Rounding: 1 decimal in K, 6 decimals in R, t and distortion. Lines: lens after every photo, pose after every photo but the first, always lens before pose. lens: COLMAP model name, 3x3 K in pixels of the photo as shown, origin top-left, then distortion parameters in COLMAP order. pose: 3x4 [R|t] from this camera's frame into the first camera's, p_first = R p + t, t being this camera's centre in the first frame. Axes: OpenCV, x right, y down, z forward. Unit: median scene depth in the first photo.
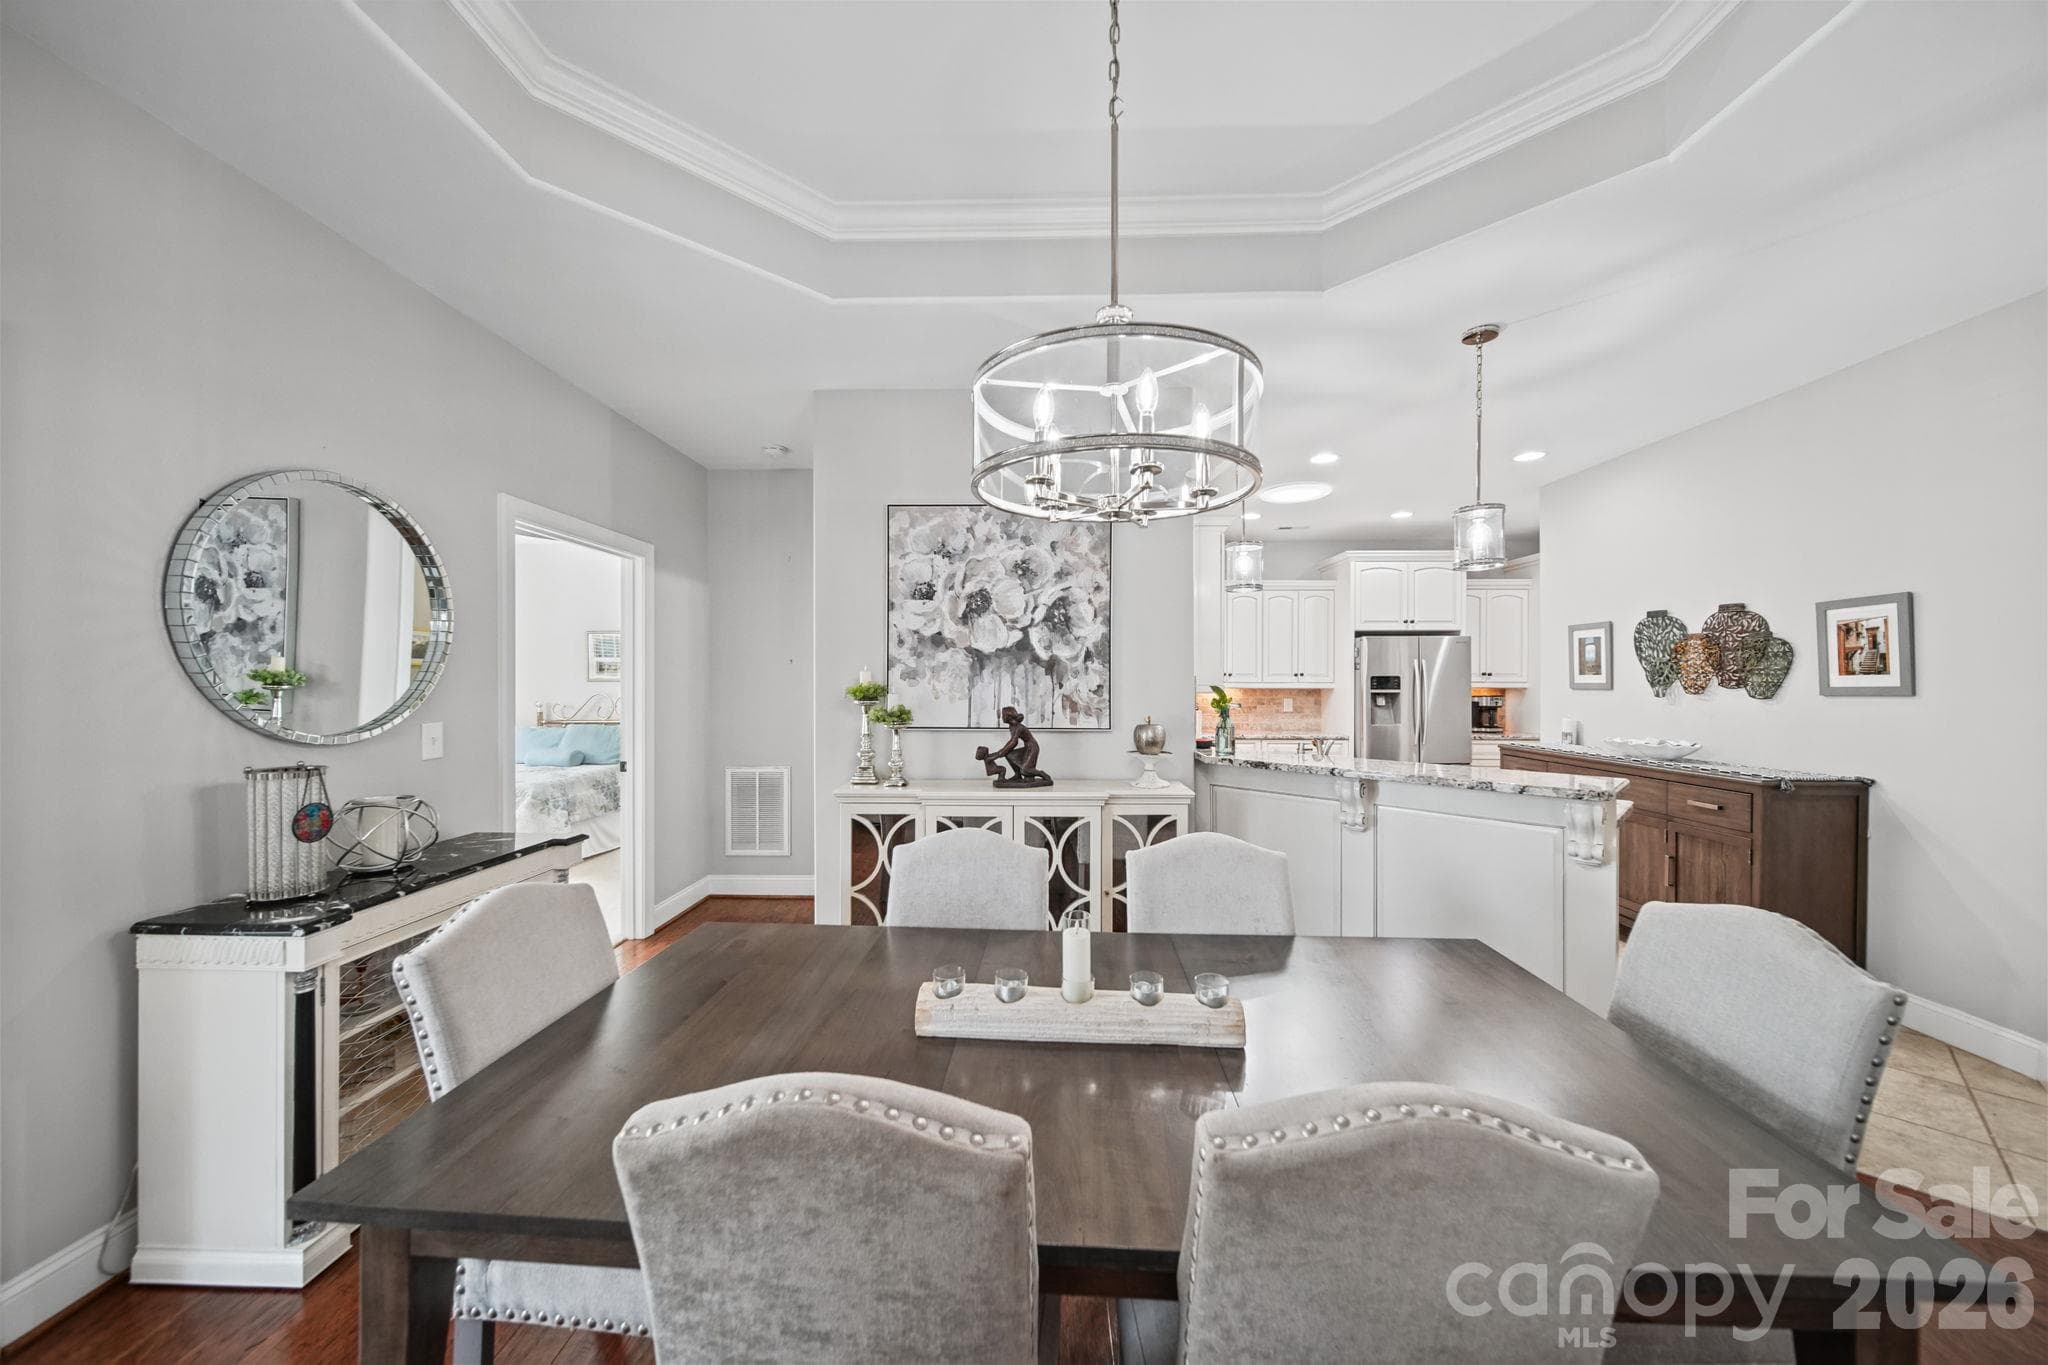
lens RADIAL K [[702.5, 0, 1013.8], [0, 702.5, 683.1], [0, 0, 1]] dist [-0.004021, 0.000083]
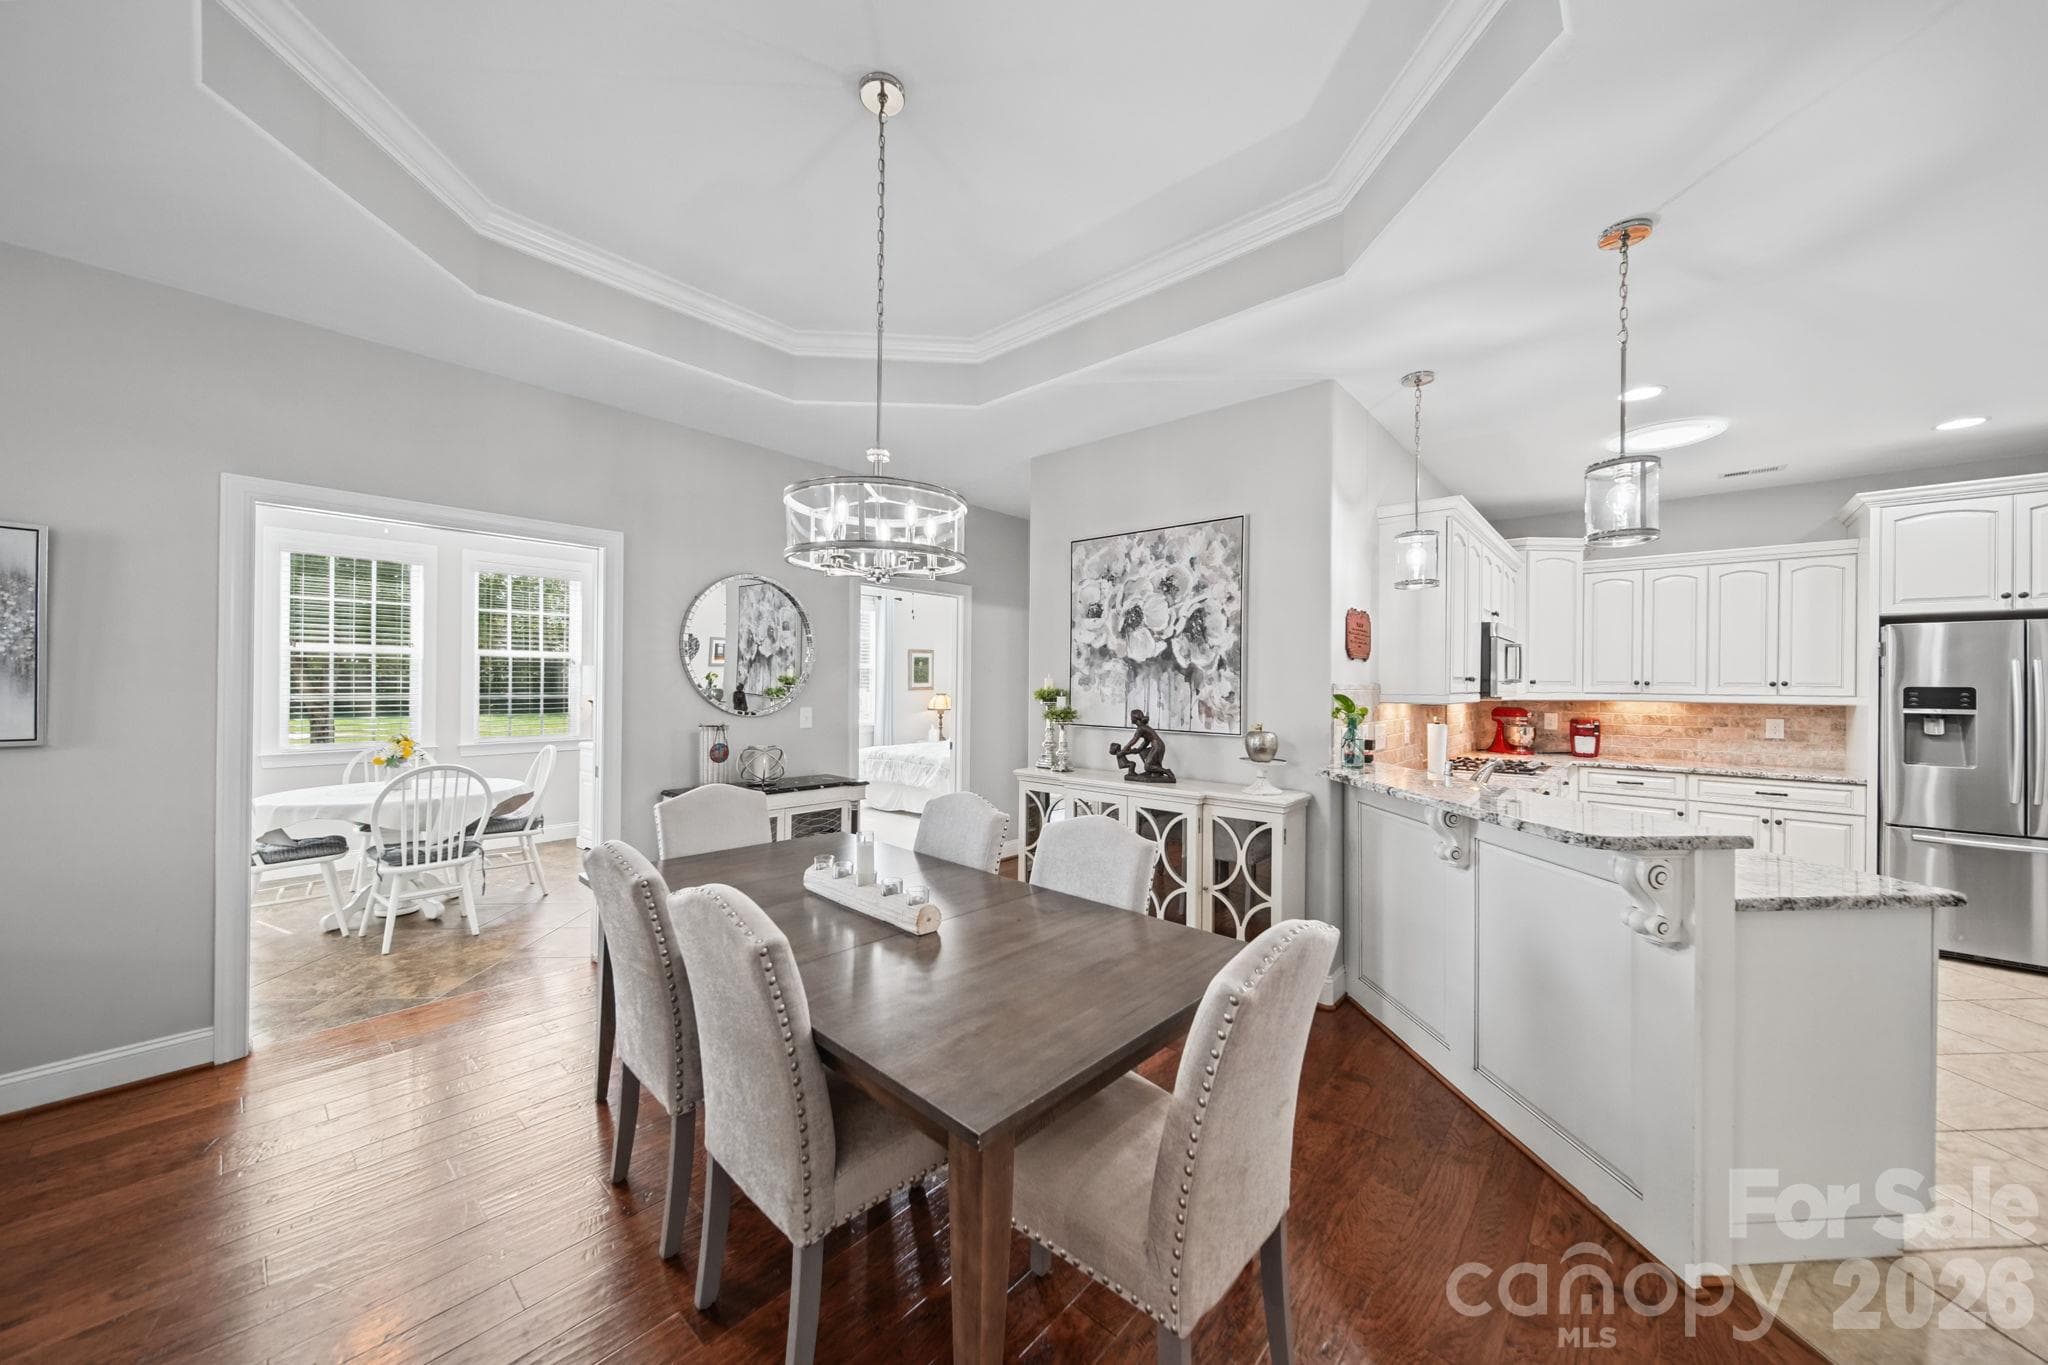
lens RADIAL K [[702.5, 0, 1008.8], [0, 702.5, 682.2], [0, 0, 1]] dist [-0.004021, 0.000083]
pose [[0.760589, 0.006177, -0.649204, 0.540579], [-0.012320, 0.999912, -0.004920, -0.002132], [0.649117, 0.011741, 0.760598, 0.002260]]
